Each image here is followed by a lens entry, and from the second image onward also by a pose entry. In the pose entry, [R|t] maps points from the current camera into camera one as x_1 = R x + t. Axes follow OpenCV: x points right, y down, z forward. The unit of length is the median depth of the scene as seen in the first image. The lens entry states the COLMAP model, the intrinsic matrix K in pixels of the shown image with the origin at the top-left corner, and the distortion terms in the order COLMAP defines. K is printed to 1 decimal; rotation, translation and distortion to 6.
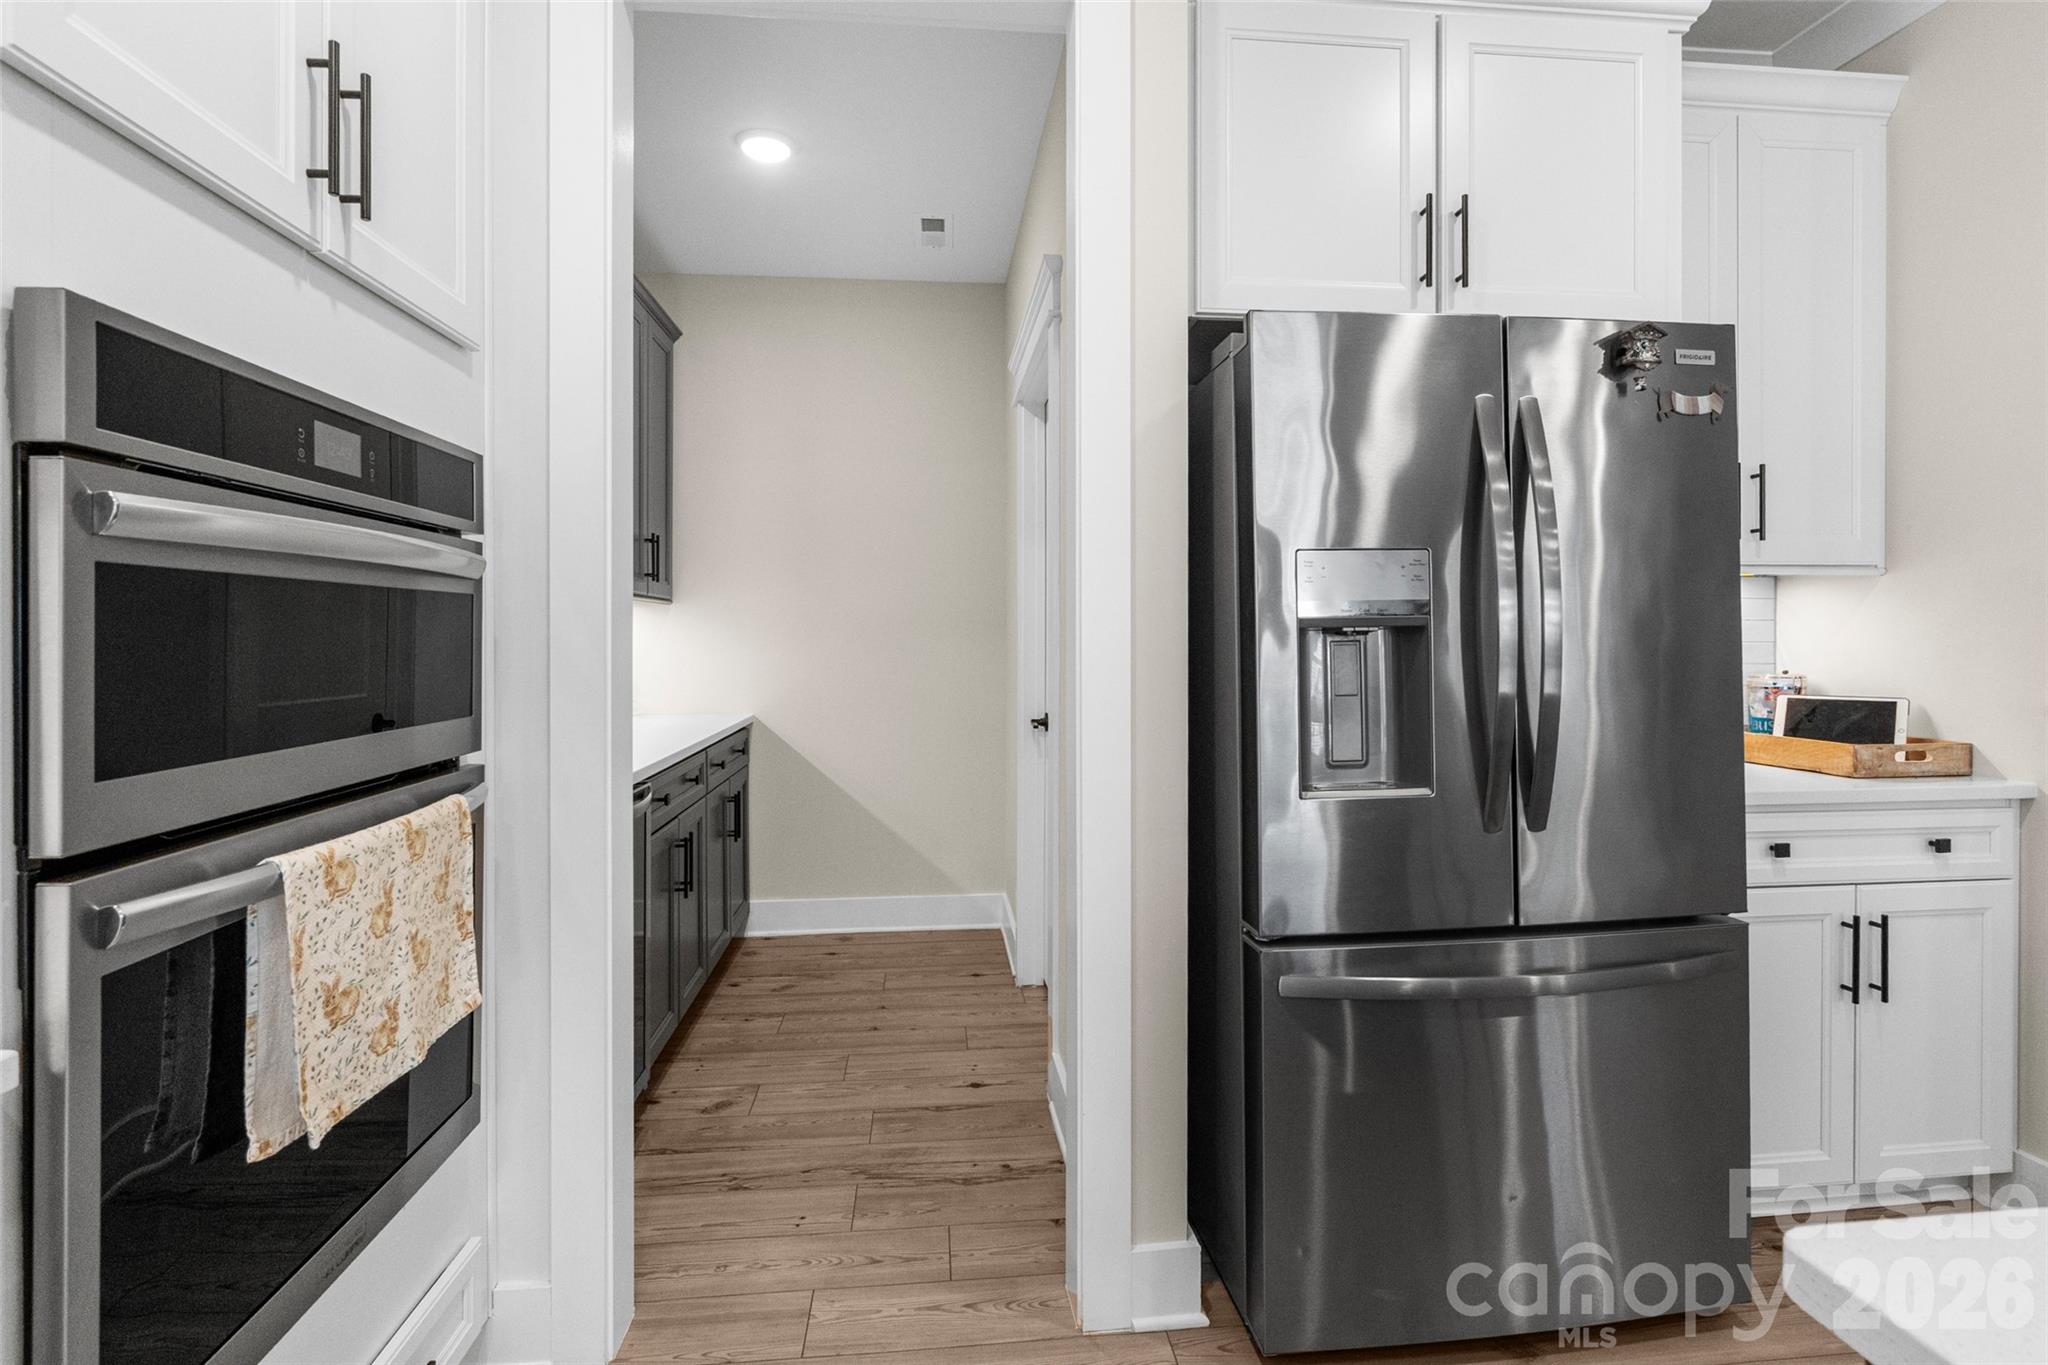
lens RADIAL K [[1000.0, 0, 1031.6], [0, 1000.0, 640.6], [0, 0, 1]] dist [-0.003750, -0.001758]
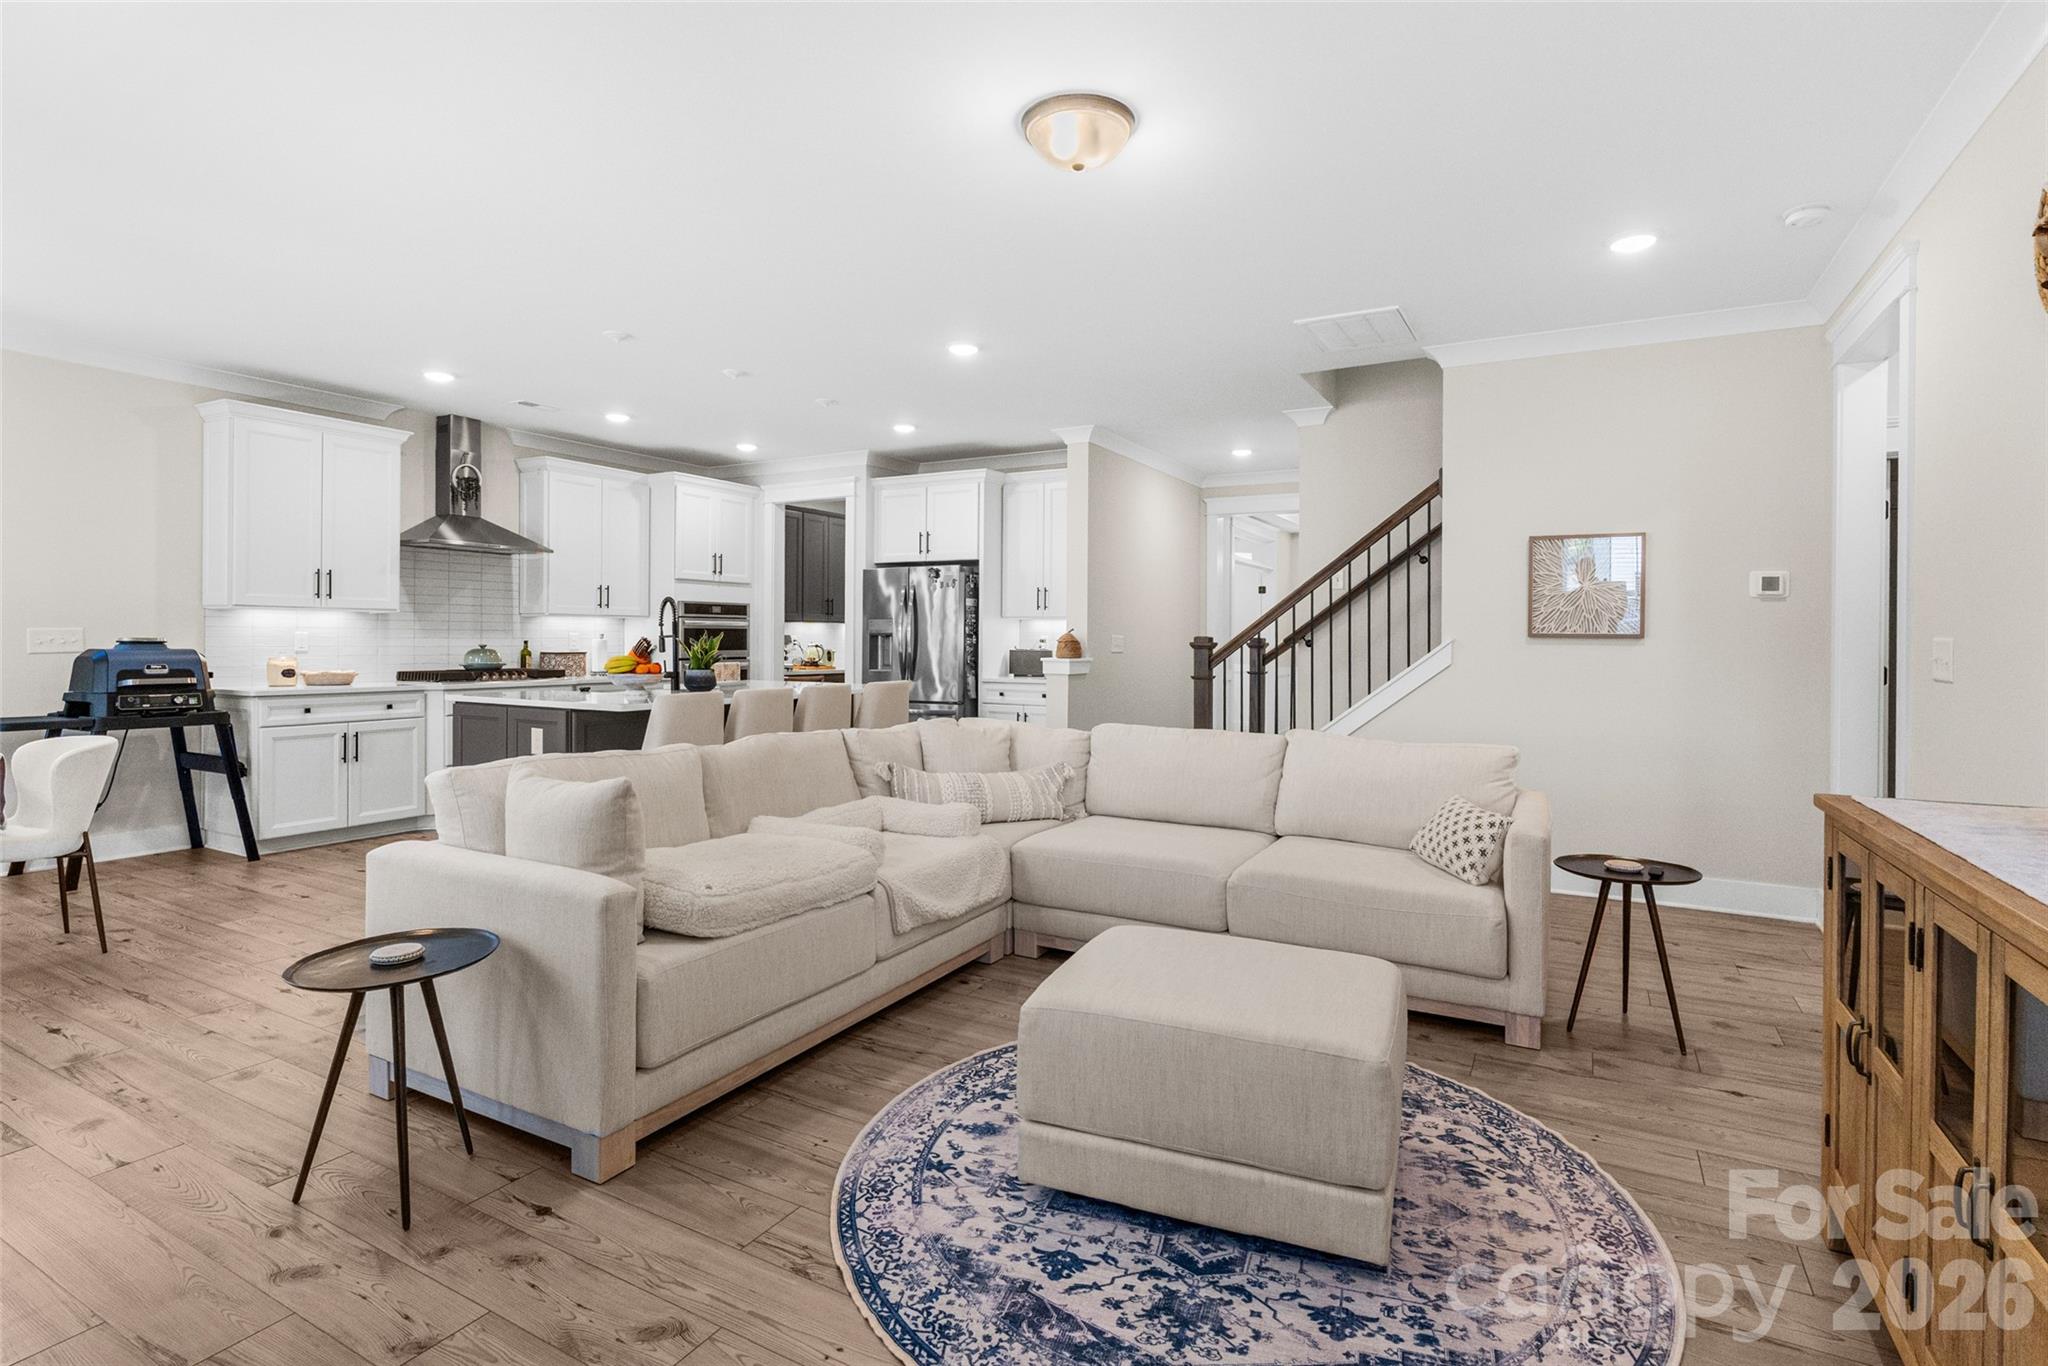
lens RADIAL K [[973.1, 0, 1032.0], [0, 973.1, 642.3], [0, 0, 1]] dist [-0.001787, -0.000107]
pose [[0.829068, 0.008482, -0.559084, 3.063197], [-0.008933, 0.999958, 0.001924, 0.004216], [0.559077, 0.003399, 0.829109, -2.116234]]
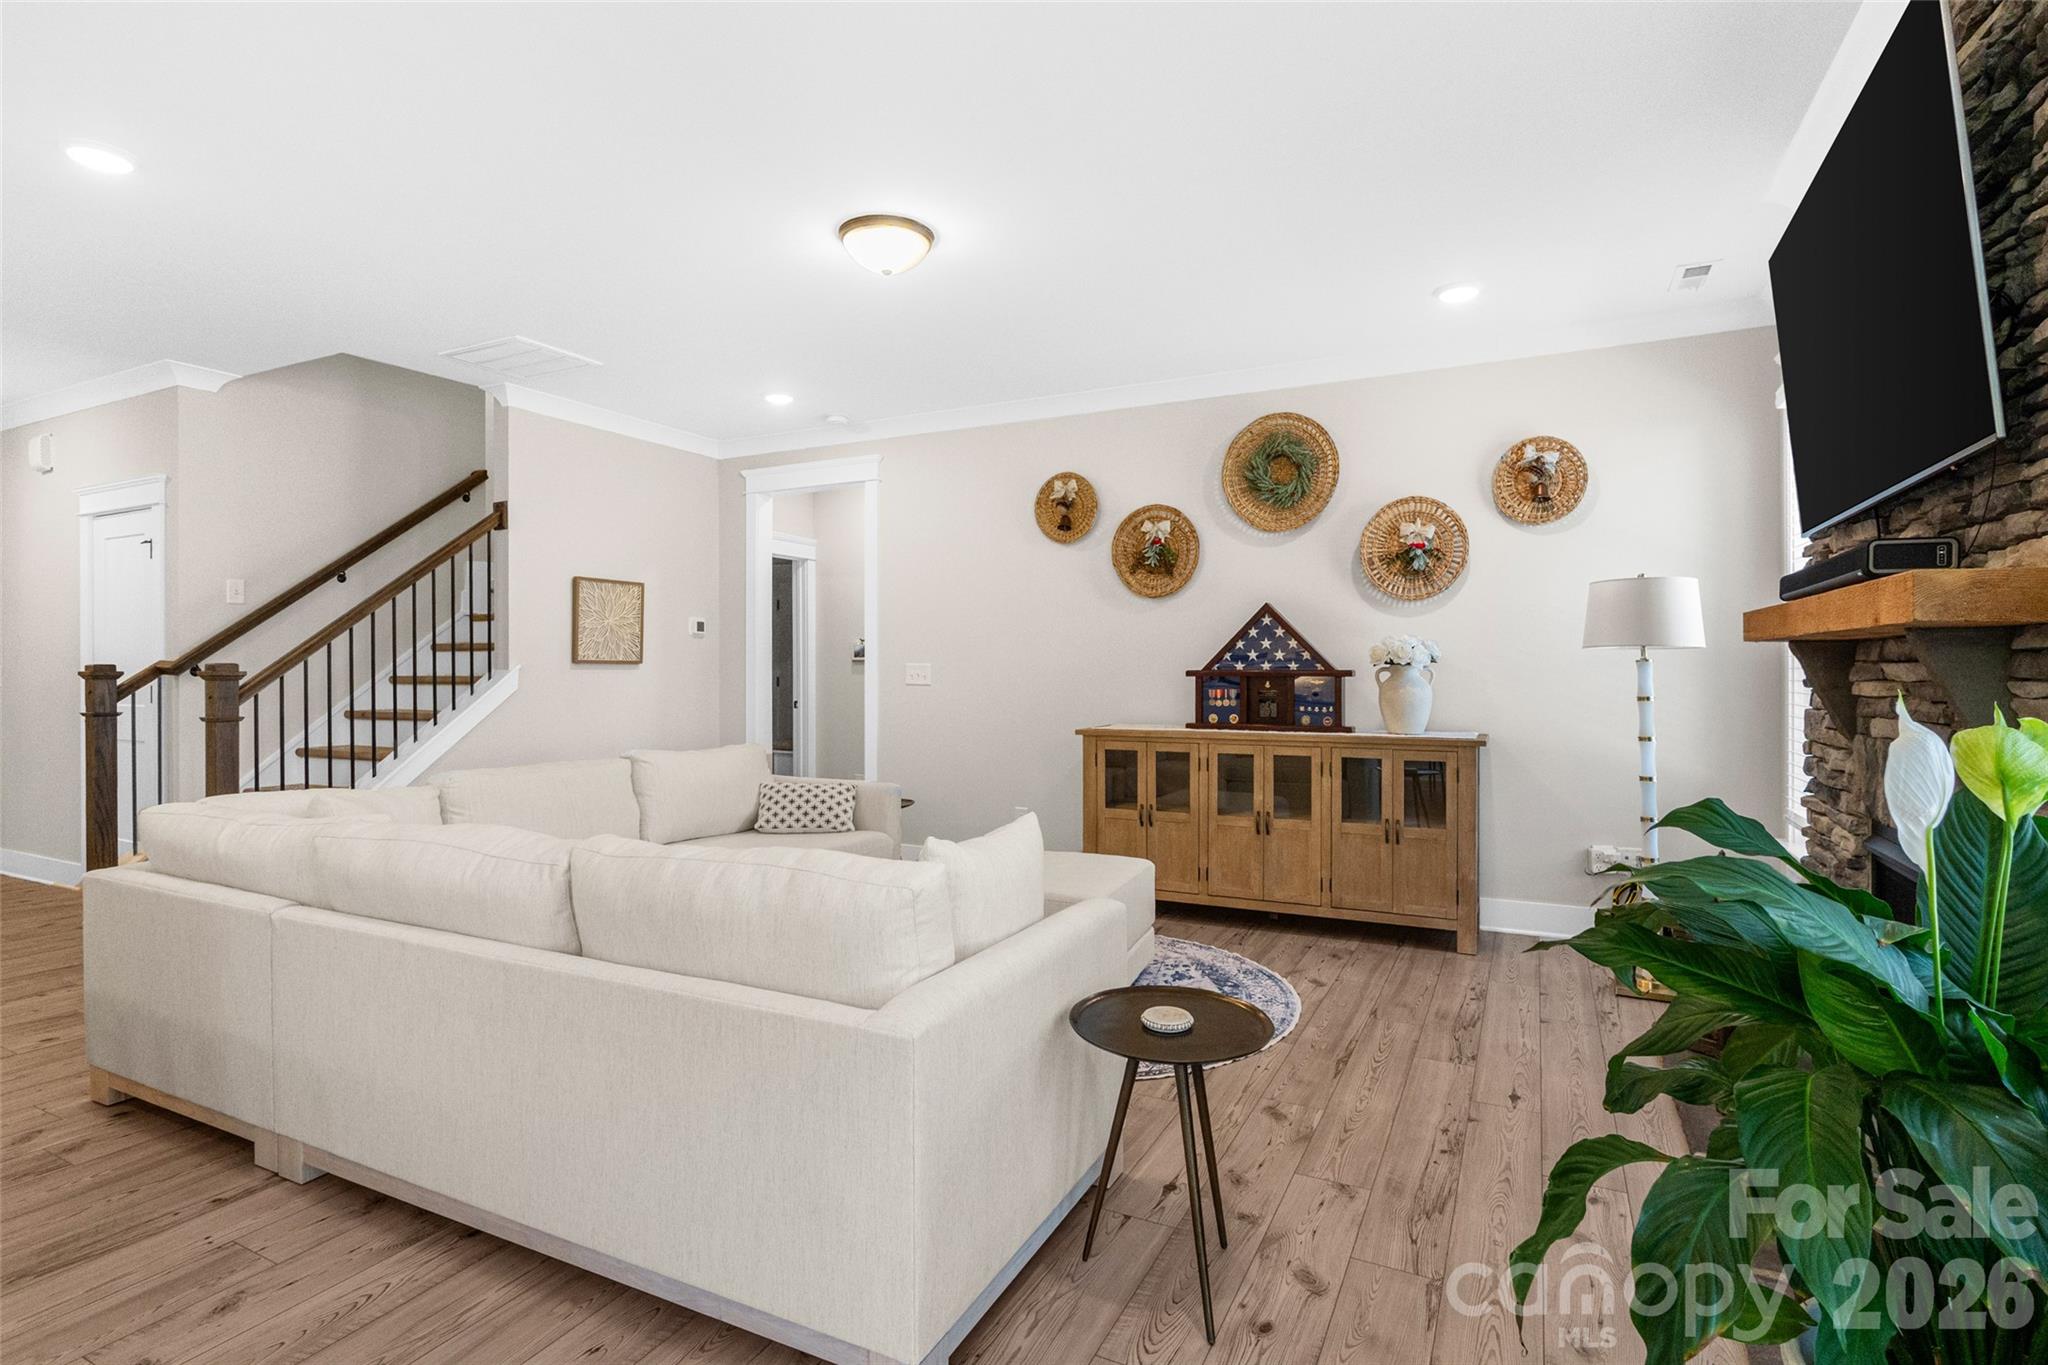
lens RADIAL K [[972.5, 0, 1017.2], [0, 972.5, 685.7], [0, 0, 1]] dist [-0.003245, -0.000168]
pose [[0.527885, -0.015798, 0.849169, 0.935337], [0.002733, 0.999853, 0.016903, 0.007425], [-0.849311, -0.006602, 0.527851, -2.007804]]
